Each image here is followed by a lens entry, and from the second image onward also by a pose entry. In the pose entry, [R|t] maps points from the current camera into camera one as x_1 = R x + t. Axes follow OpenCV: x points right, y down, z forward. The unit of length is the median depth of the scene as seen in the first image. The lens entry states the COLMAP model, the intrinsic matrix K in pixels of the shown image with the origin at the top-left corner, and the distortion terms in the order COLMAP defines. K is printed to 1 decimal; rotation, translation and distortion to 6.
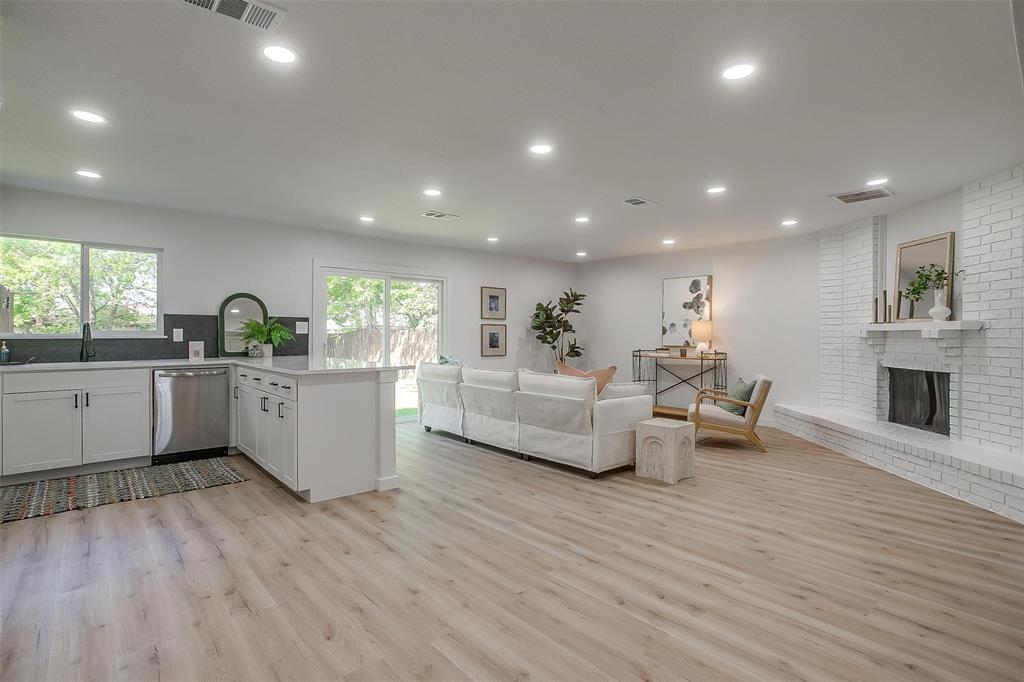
lens RADIAL K [[500.2, 0, 506.3], [0, 500.2, 333.3], [0, 0, 1]] dist [-0.051990, 0.028372]
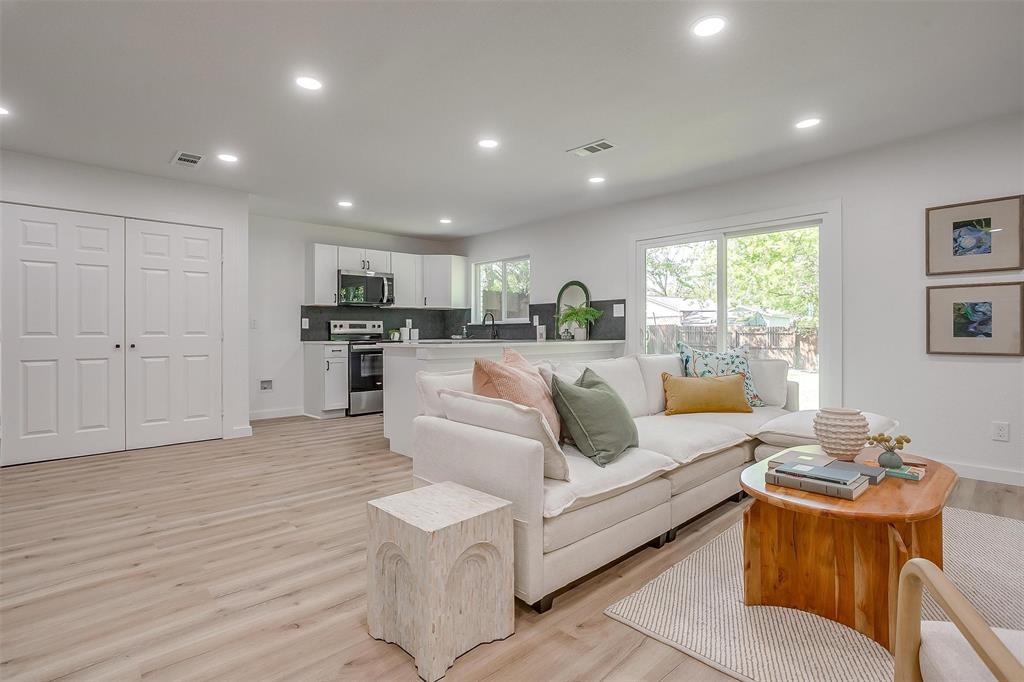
lens RADIAL K [[500.2, 0, 505.2], [0, 500.2, 332.1], [0, 0, 1]] dist [-0.051990, 0.028372]
pose [[0.038240, -0.002897, -0.999264, 0.532564], [0.007383, 0.999969, -0.002616, 0.031194], [0.999241, -0.007277, 0.038261, 0.760374]]
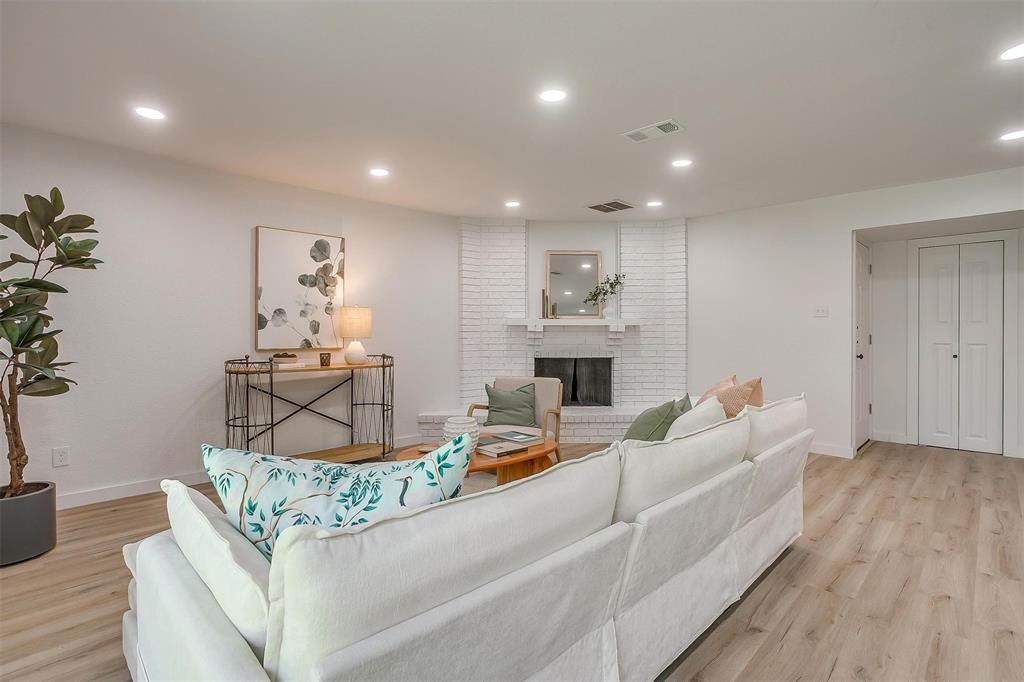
lens RADIAL K [[500.2, 0, 502.4], [0, 500.2, 336.5], [0, 0, 1]] dist [-0.051990, 0.028372]
pose [[-0.069912, -0.014505, 0.997448, -0.316887], [-0.002515, 0.999894, 0.014364, 0.003368], [-0.997550, -0.001505, -0.069941, 1.022035]]
